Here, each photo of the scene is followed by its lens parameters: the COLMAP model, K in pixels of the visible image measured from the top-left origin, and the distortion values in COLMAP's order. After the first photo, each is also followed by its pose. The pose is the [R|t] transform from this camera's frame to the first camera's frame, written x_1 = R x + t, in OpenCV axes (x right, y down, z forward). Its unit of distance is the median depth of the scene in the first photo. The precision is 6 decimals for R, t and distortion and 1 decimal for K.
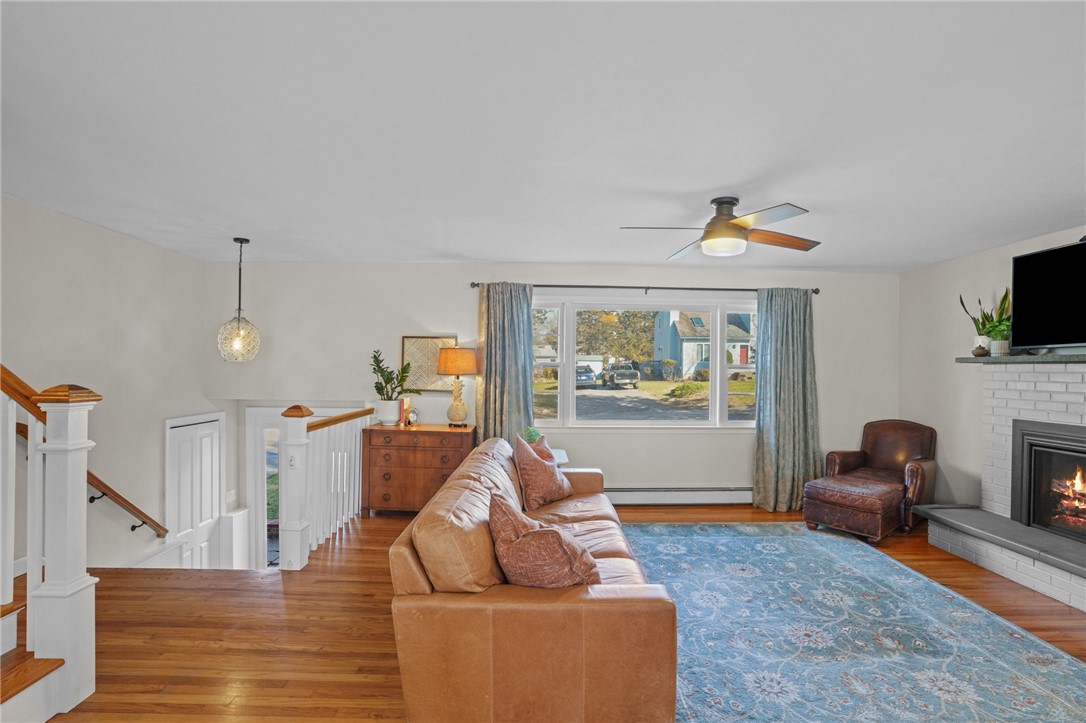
lens RADIAL K [[502.4, 0, 537.9], [0, 502.4, 365.5], [0, 0, 1]] dist [-0.072469, 0.030157]
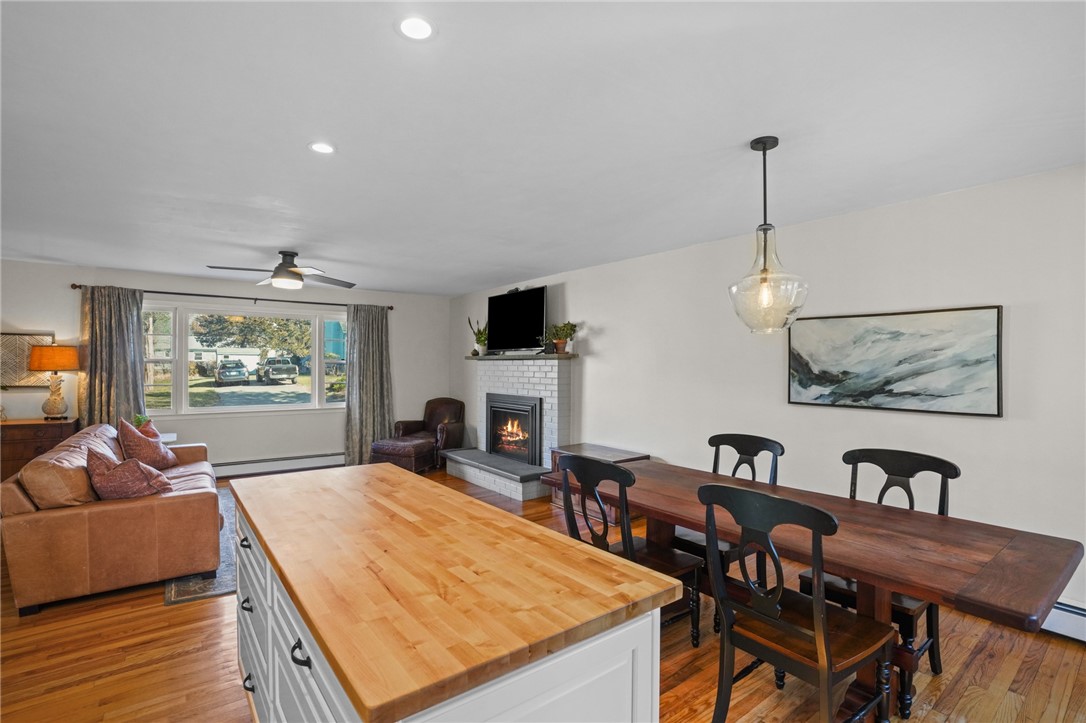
lens RADIAL K [[510.5, 0, 538.3], [0, 510.5, 362.2], [0, 0, 1]] dist [-0.068656, 0.026926]
pose [[0.810920, -0.003415, 0.585147, 0.068079], [0.000134, 0.999984, 0.005650, -0.005406], [-0.585157, -0.004503, 0.810907, -0.476492]]
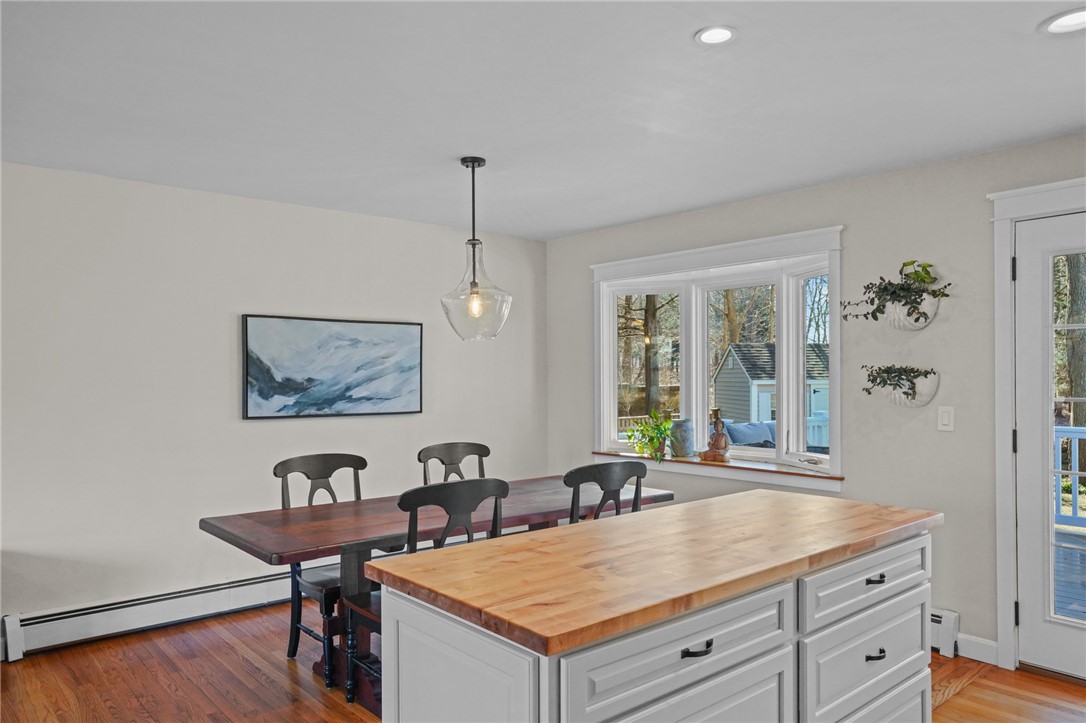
lens RADIAL K [[764.5, 0, 535.2], [0, 764.5, 367.2], [0, 0, 1]] dist [-0.002590, -0.000522]
pose [[-0.630768, -0.000608, 0.775971, -0.139267], [-0.006879, 0.999965, -0.004808, 0.000120], [-0.775941, -0.008371, -0.630750, 0.288163]]
